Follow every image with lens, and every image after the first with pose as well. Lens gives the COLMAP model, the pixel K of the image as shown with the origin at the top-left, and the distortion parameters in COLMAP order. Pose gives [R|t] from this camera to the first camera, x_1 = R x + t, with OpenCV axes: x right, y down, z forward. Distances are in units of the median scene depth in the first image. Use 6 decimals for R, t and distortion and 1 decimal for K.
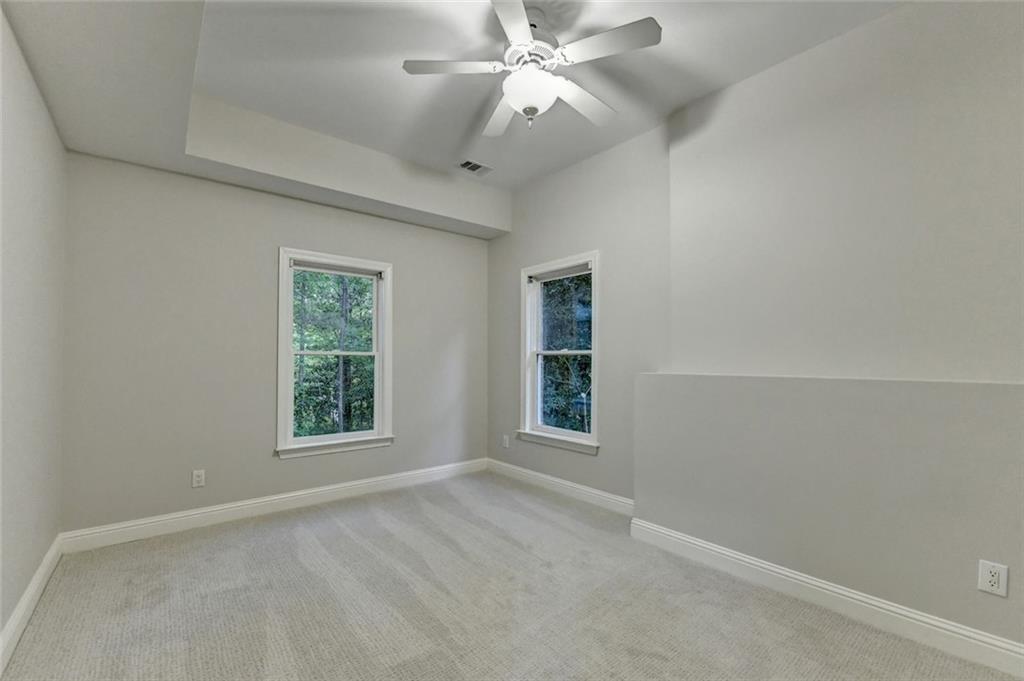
lens RADIAL K [[434.2, 0, 515.1], [0, 434.2, 355.1], [0, 0, 1]] dist [-0.001177, -0.011377]
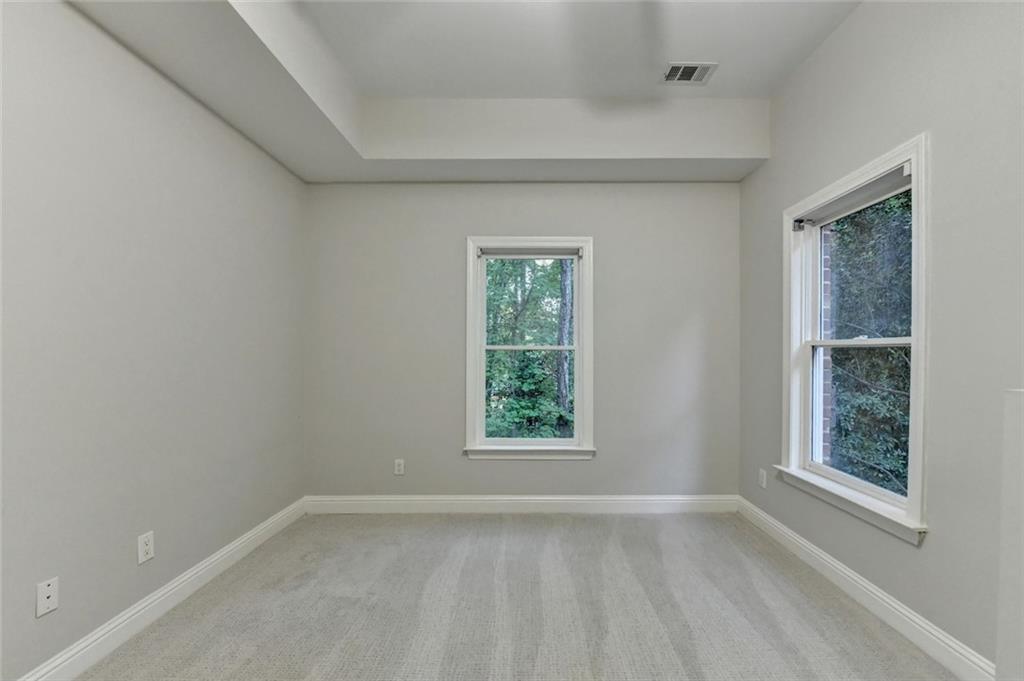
lens RADIAL K [[434.2, 0, 515.1], [0, 434.2, 355.1], [0, 0, 1]] dist [-0.001177, -0.011377]
pose [[0.760993, 0.000665, -0.648760, 0.138479], [0.007939, 0.999915, 0.010338, 0.001169], [0.648712, -0.013018, 0.760923, 0.296383]]
